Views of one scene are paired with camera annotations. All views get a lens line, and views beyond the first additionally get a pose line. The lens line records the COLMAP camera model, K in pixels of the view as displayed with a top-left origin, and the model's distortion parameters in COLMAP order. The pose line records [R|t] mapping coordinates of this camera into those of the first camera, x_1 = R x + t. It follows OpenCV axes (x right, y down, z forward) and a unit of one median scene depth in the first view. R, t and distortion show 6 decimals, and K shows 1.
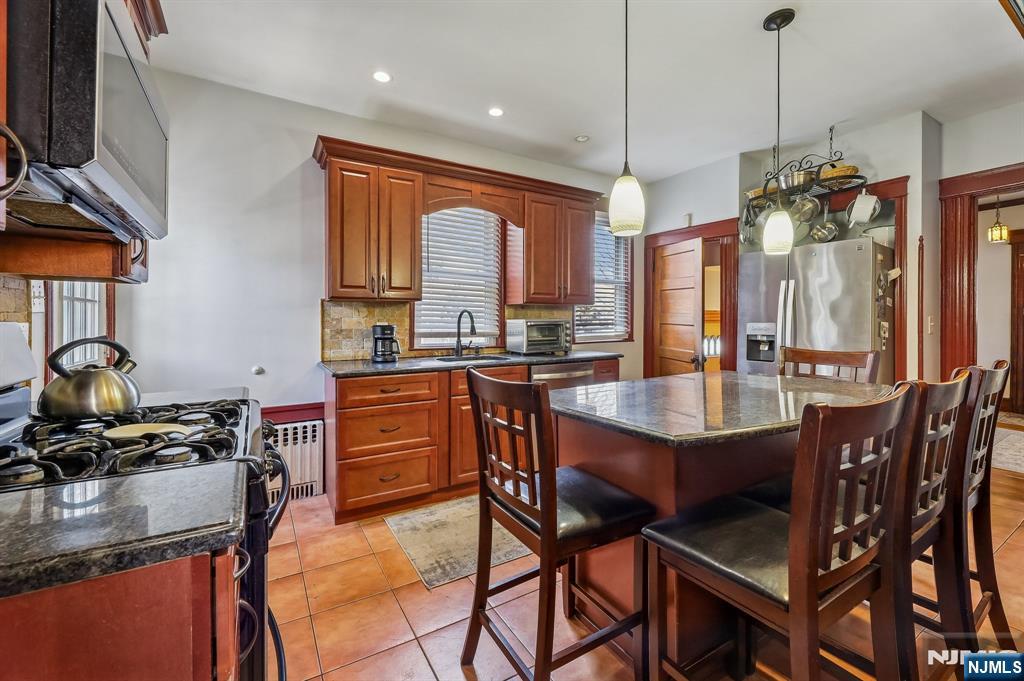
lens RADIAL K [[425.9, 0, 517.1], [0, 425.9, 340.8], [0, 0, 1]] dist [-0.003237, -0.000322]
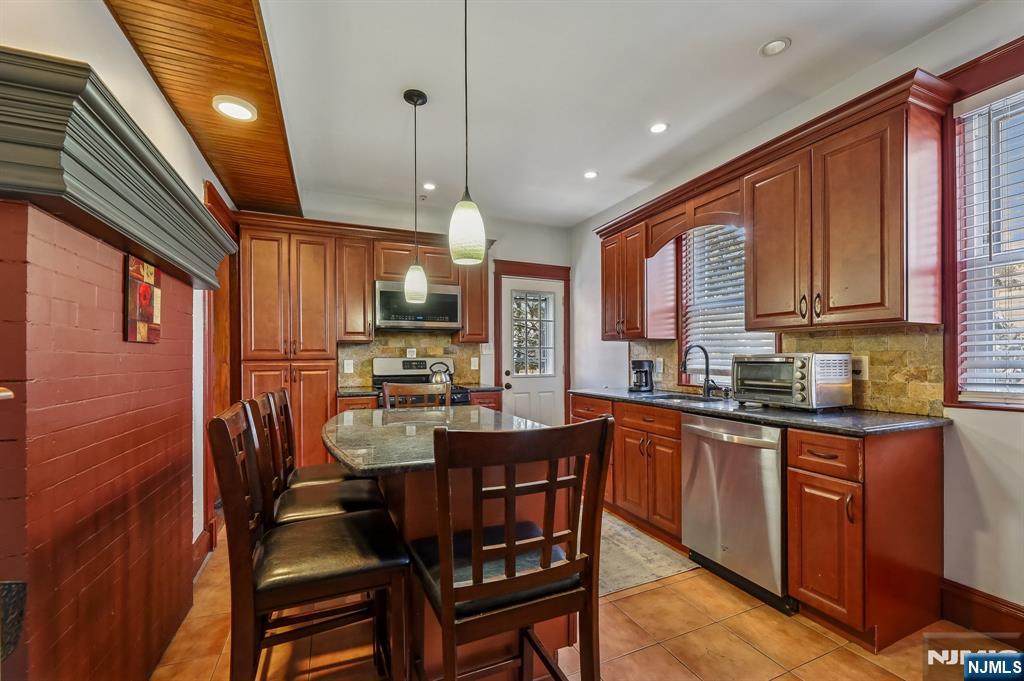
lens RADIAL K [[425.9, 0, 517.1], [0, 425.9, 340.8], [0, 0, 1]] dist [-0.003237, -0.000322]
pose [[-0.135235, -0.030376, -0.990348, 0.787093], [-0.017770, 0.999444, -0.028229, -0.047194], [0.990654, 0.013781, -0.135699, 0.744909]]
